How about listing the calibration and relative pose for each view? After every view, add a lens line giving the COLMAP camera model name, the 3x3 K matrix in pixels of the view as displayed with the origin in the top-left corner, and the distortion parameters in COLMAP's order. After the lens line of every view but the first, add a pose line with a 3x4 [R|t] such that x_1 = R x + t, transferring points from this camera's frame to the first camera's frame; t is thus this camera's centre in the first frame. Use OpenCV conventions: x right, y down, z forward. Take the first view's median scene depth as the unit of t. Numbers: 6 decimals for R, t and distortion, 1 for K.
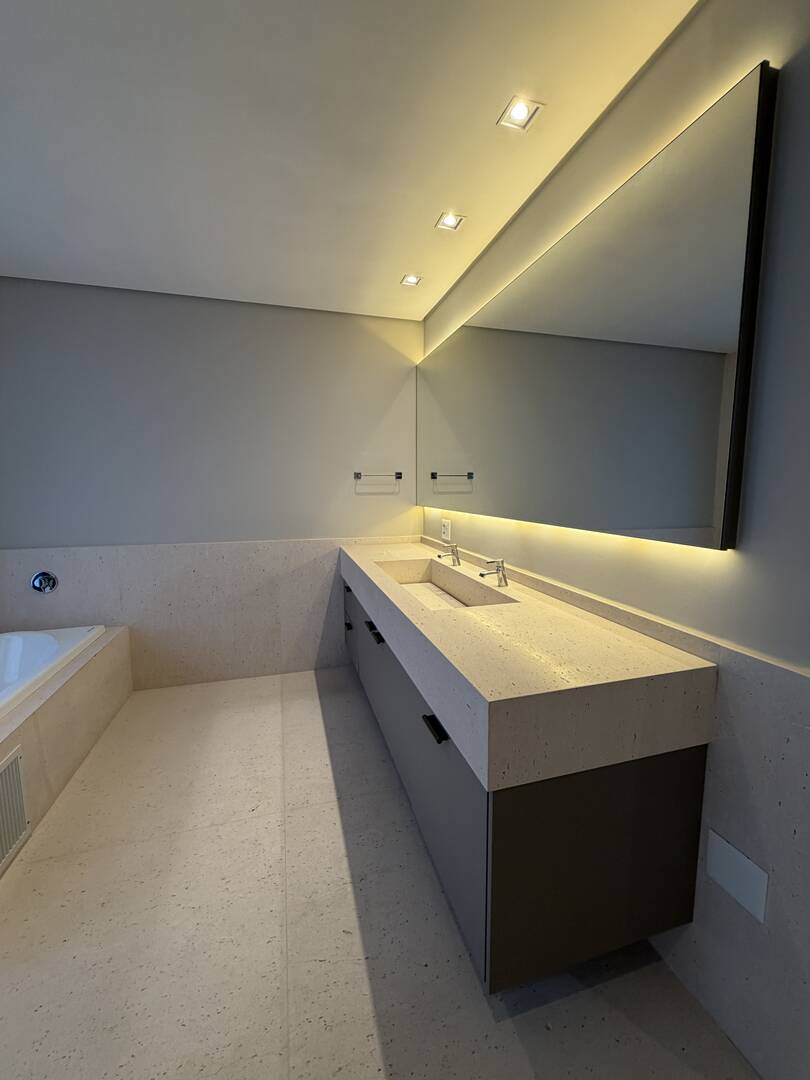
lens RADIAL K [[432.1, 0, 407.4], [0, 432.1, 536.4], [0, 0, 1]] dist [0.001403, 0.000109]
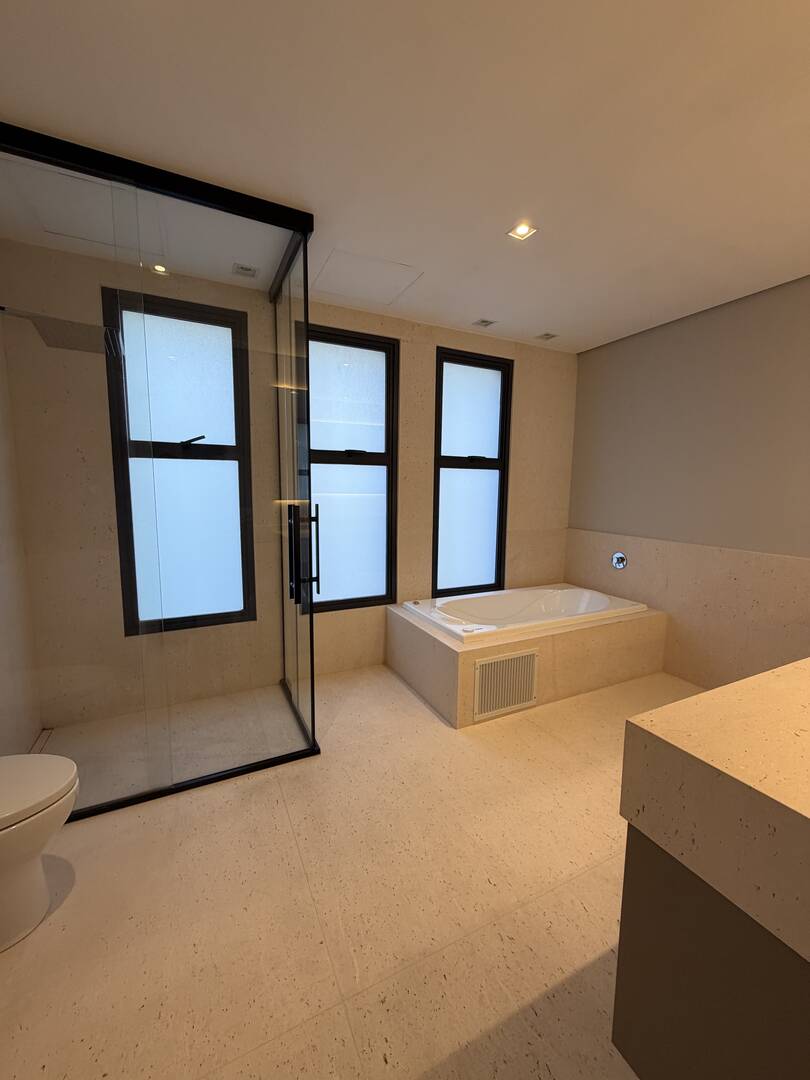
lens RADIAL K [[432.1, 0, 403.7], [0, 432.1, 540.6], [0, 0, 1]] dist [0.001403, 0.000109]
pose [[0.172123, 0.130139, -0.976441, 0.341598], [-0.128065, 0.985779, 0.108808, -0.014160], [0.976715, 0.106320, 0.186342, 0.109697]]
